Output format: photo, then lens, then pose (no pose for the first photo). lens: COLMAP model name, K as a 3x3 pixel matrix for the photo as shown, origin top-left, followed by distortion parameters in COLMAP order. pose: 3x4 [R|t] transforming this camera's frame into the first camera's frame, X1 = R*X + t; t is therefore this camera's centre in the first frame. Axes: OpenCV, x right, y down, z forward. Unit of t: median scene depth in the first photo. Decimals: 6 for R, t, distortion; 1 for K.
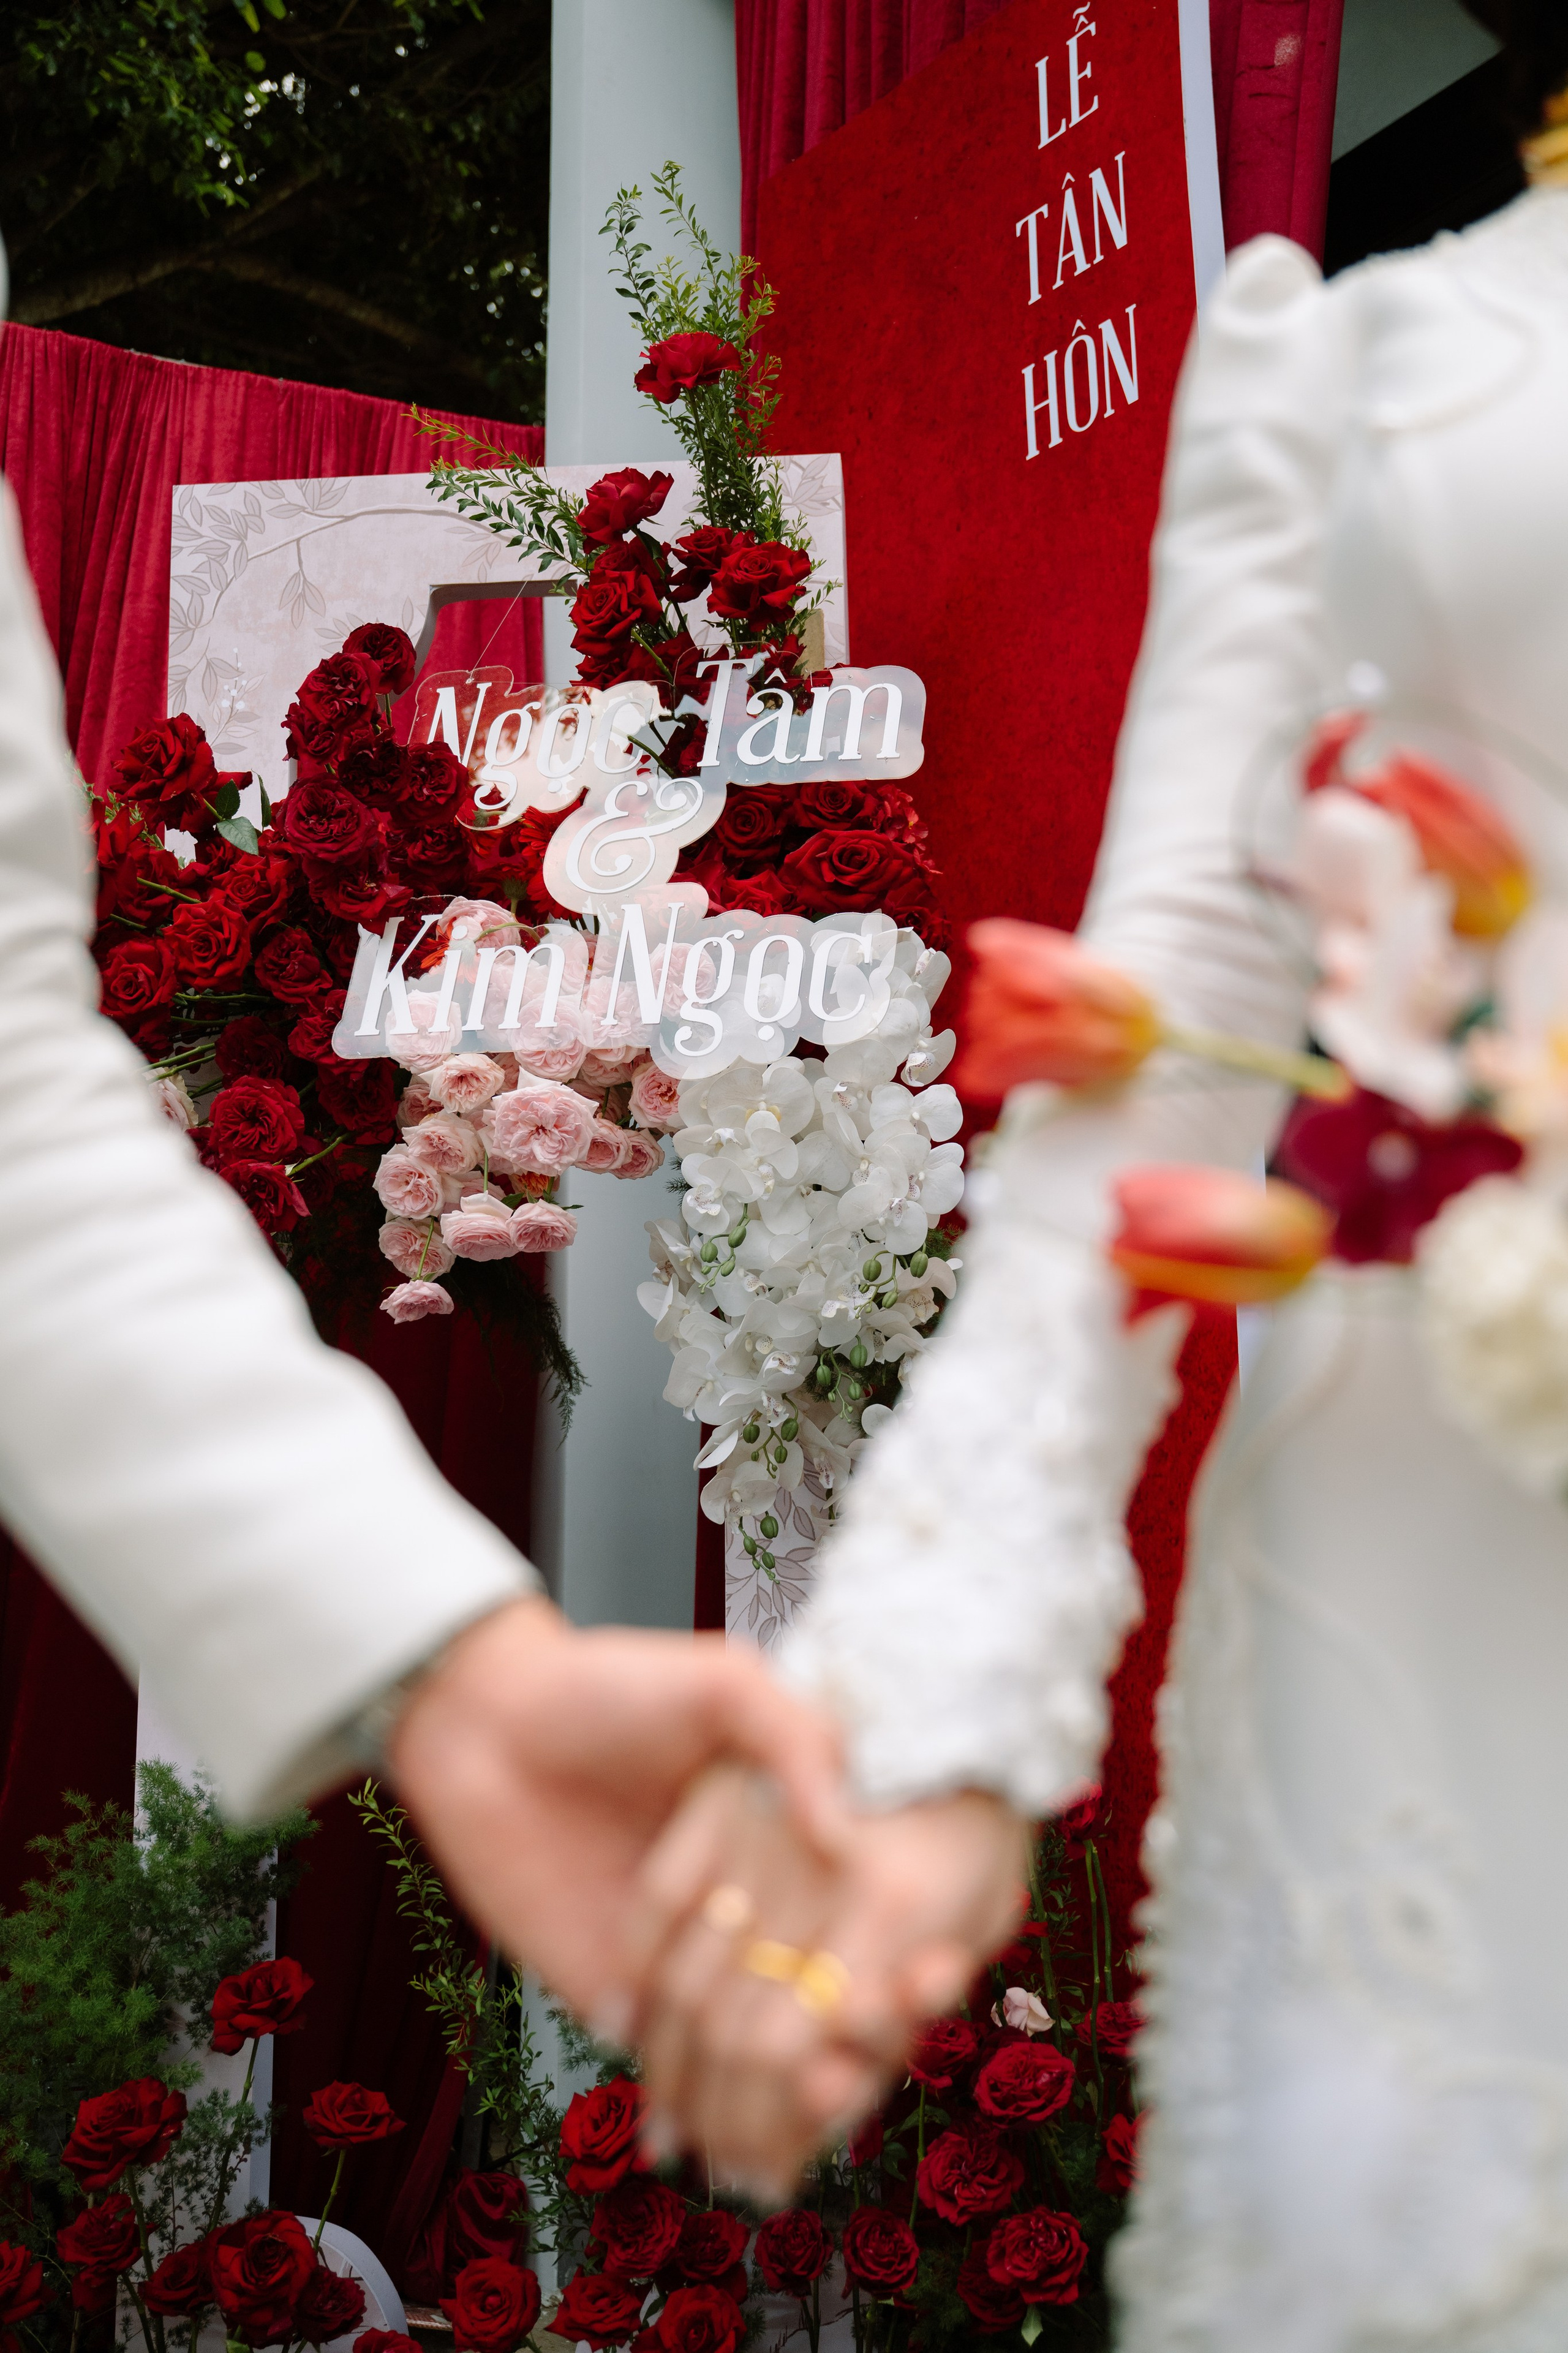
lens RADIAL K [[2150.5, 0, 750.7], [0, 2150.5, 1248.3], [0, 0, 1]] dist [0.004998, 0.007282]
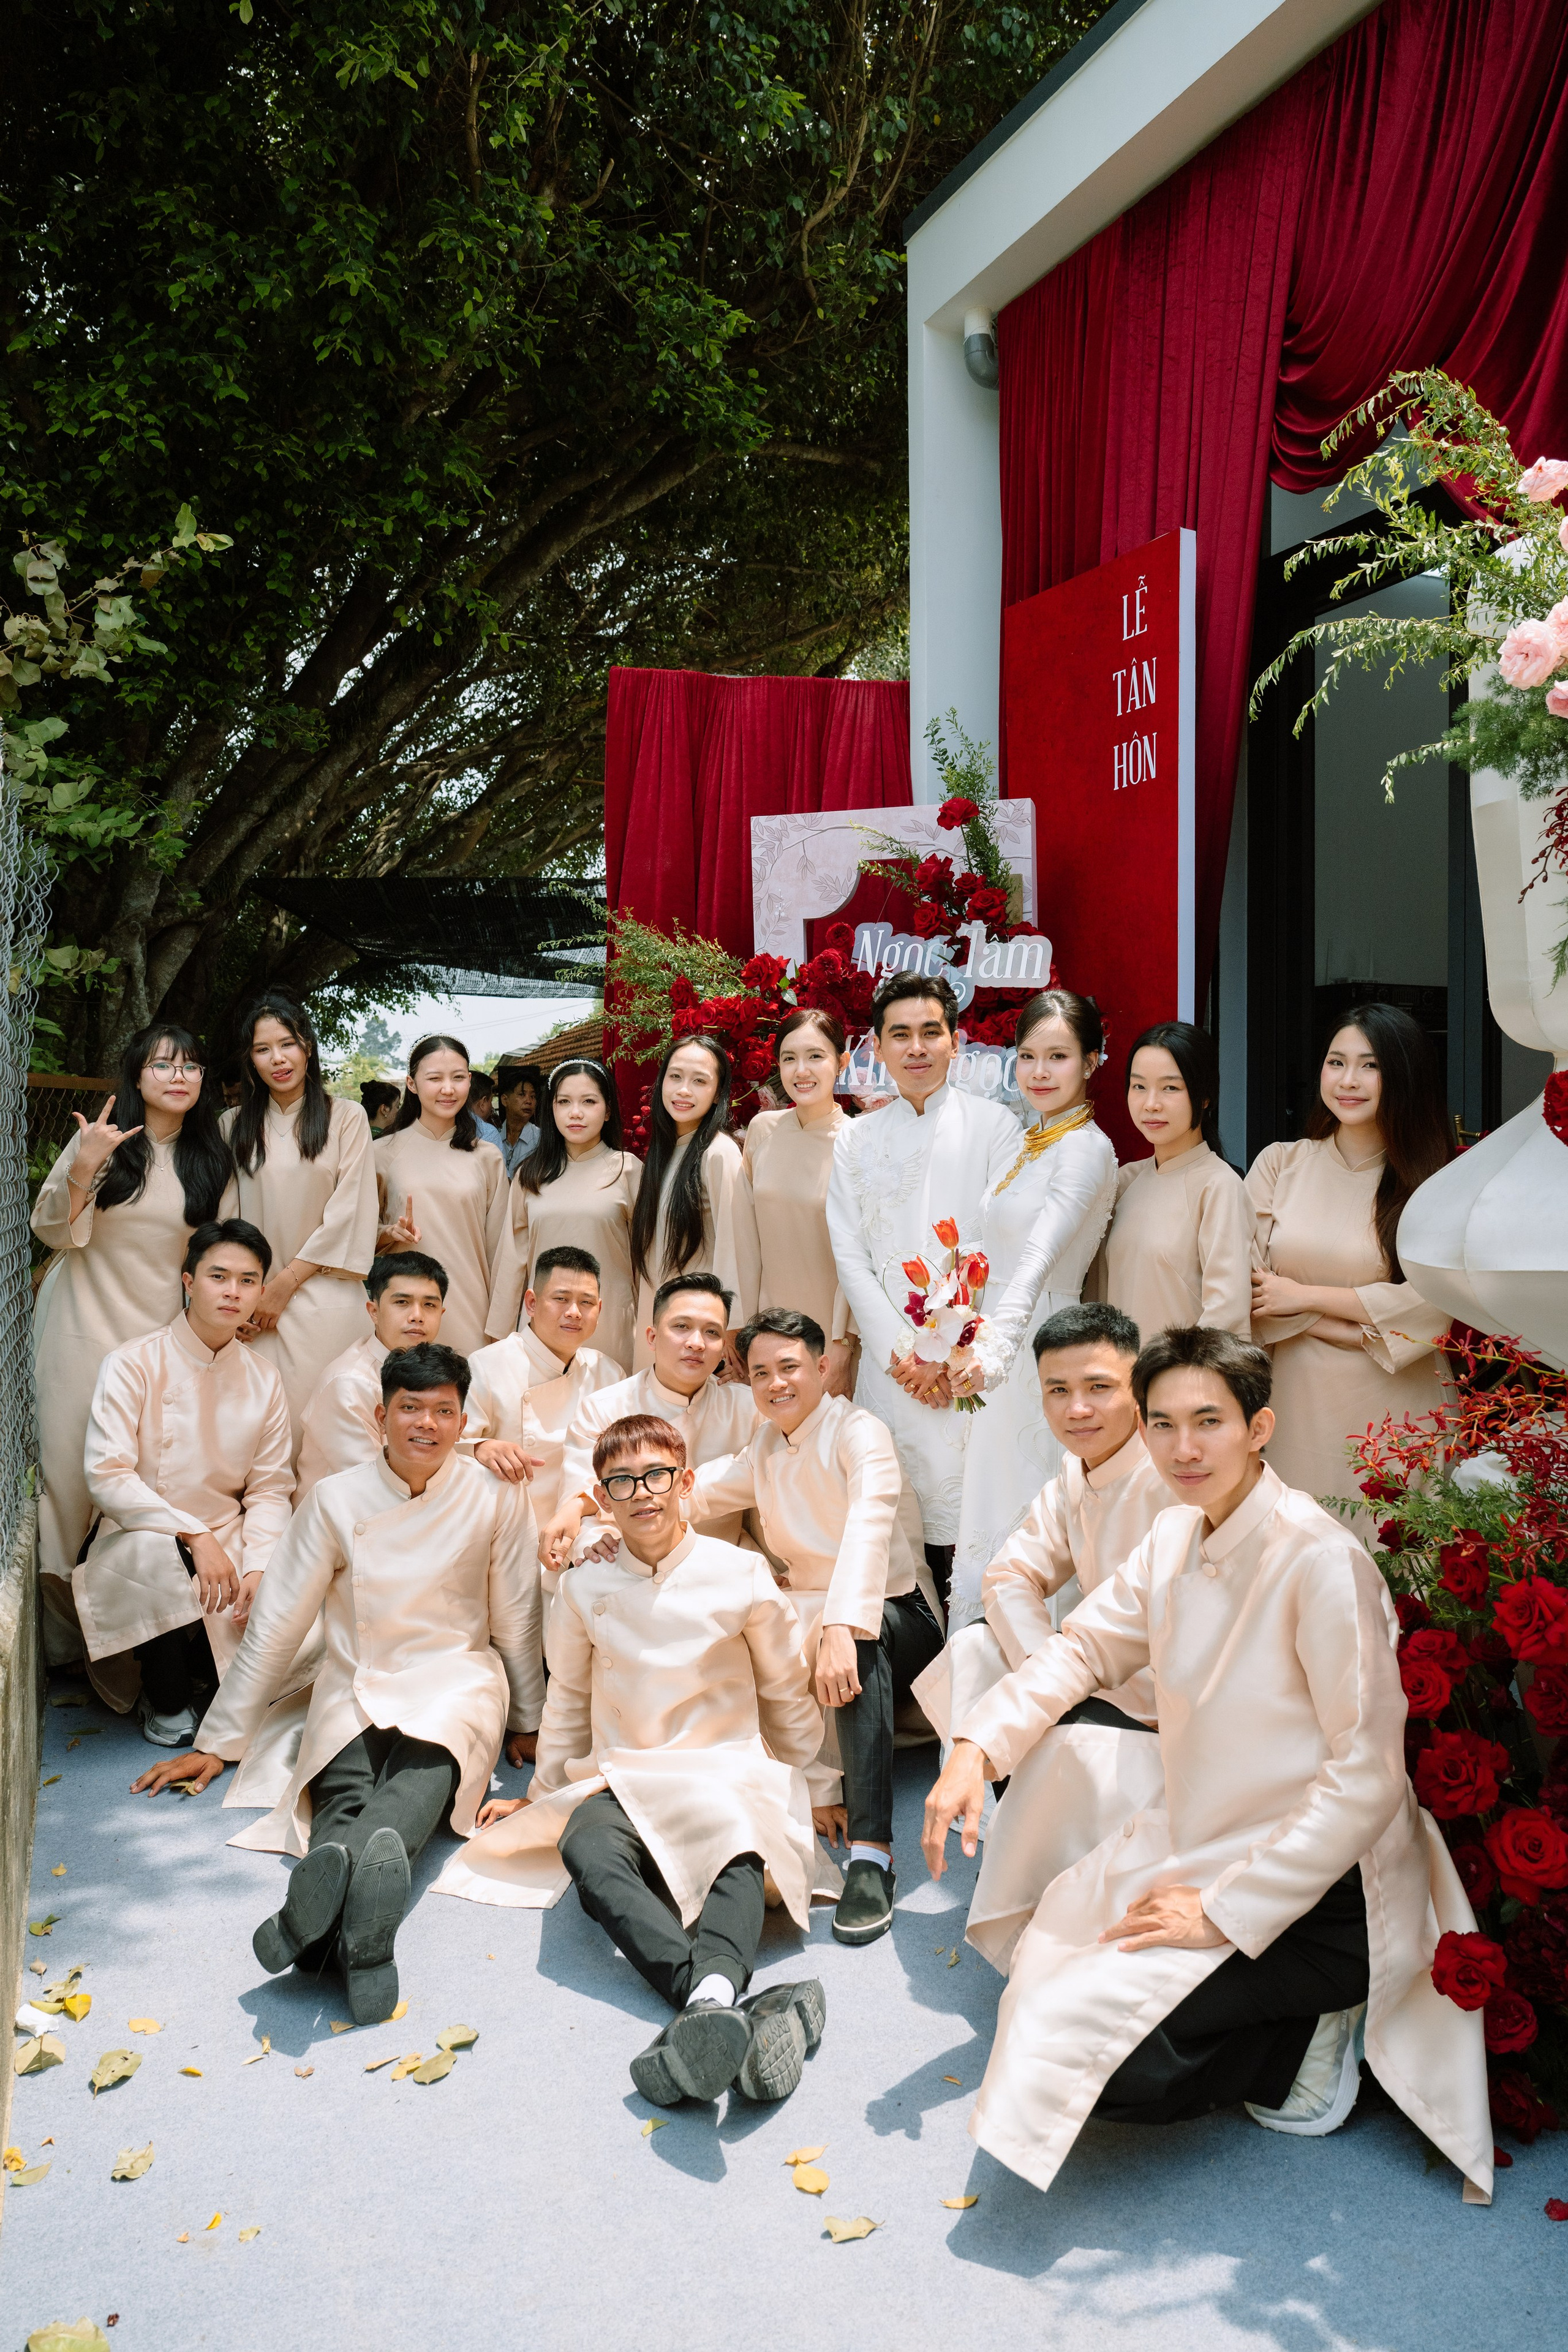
lens RADIAL K [[1615.8, 0, 784.0], [0, 1615.8, 1176.0], [0, 0, 1]] dist [-0.012539, -0.001066]
pose [[0.980081, 0.003208, -0.198571, 0.149619], [0.040294, 0.975861, 0.214642, -0.415202], [0.194466, -0.218368, 0.956294, -0.948978]]
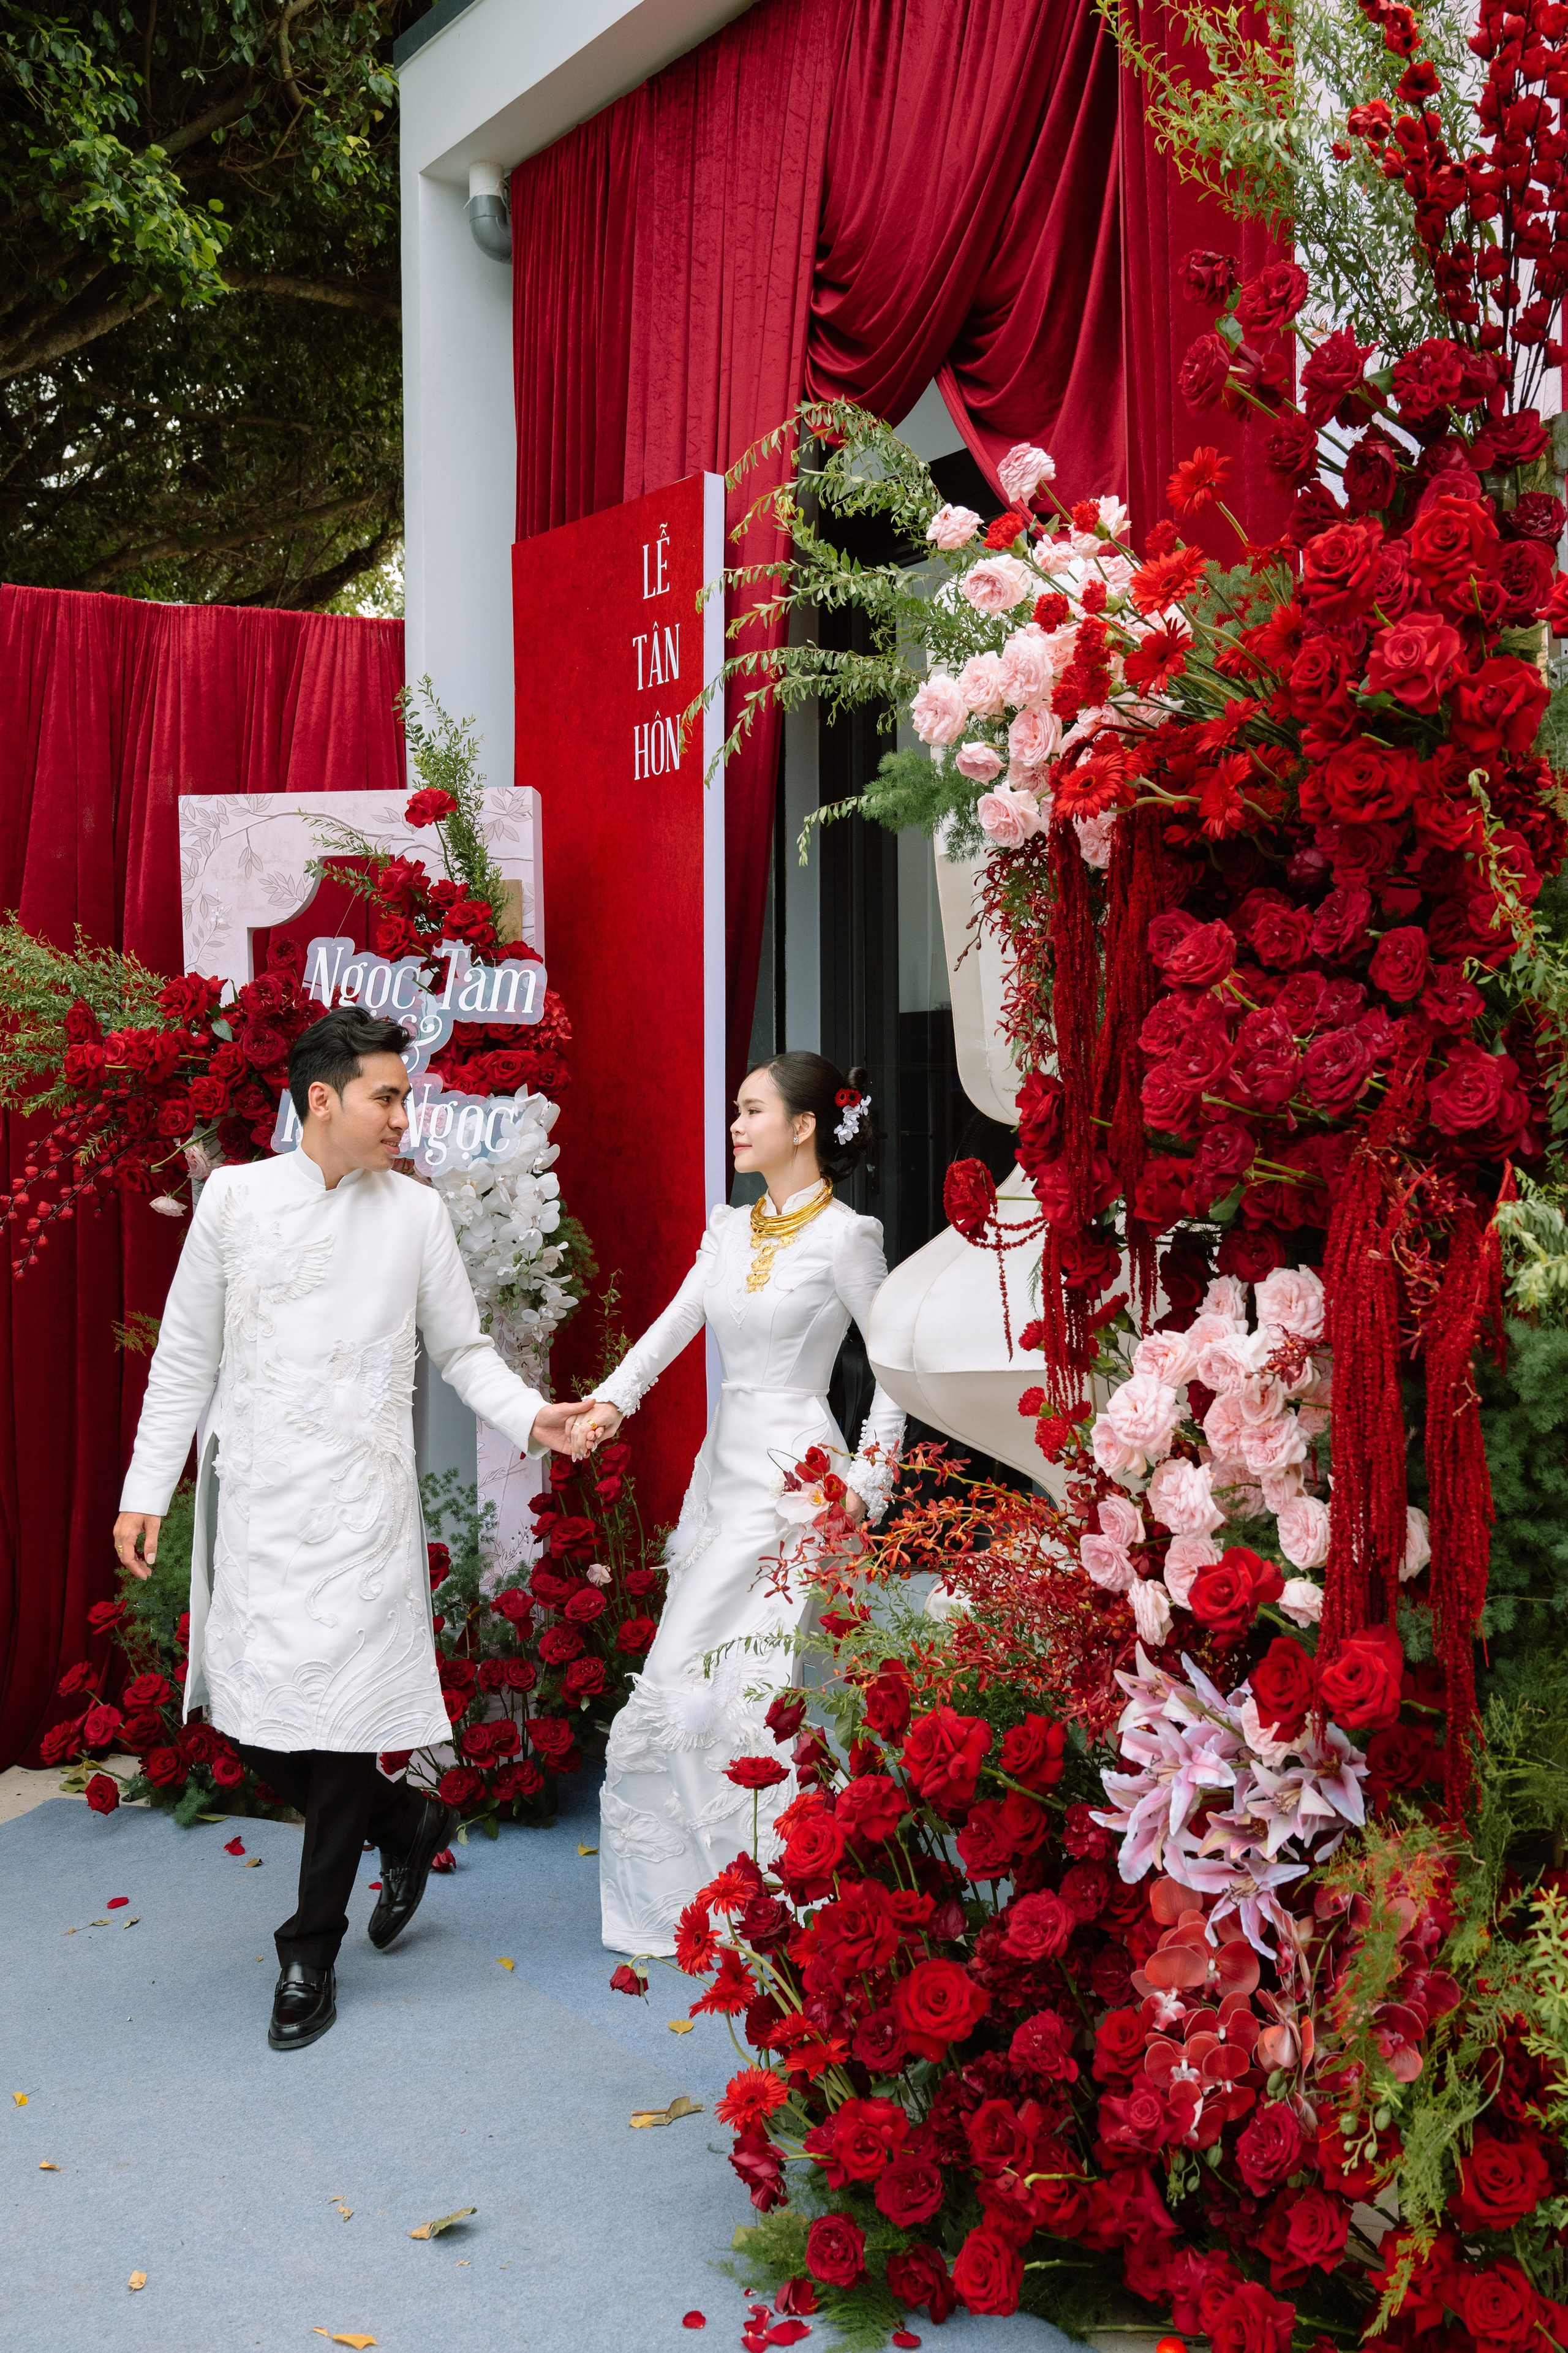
lens RADIAL K [[2255.8, 0, 844.0], [0, 2255.8, 1154.9], [0, 0, 1]] dist [-0.004074, -0.000236]
pose [[0.999941, -0.004432, 0.009880, 0.343772], [0.002472, 0.981756, 0.190129, -0.498863], [-0.010542, -0.190093, 0.981709, -1.175215]]
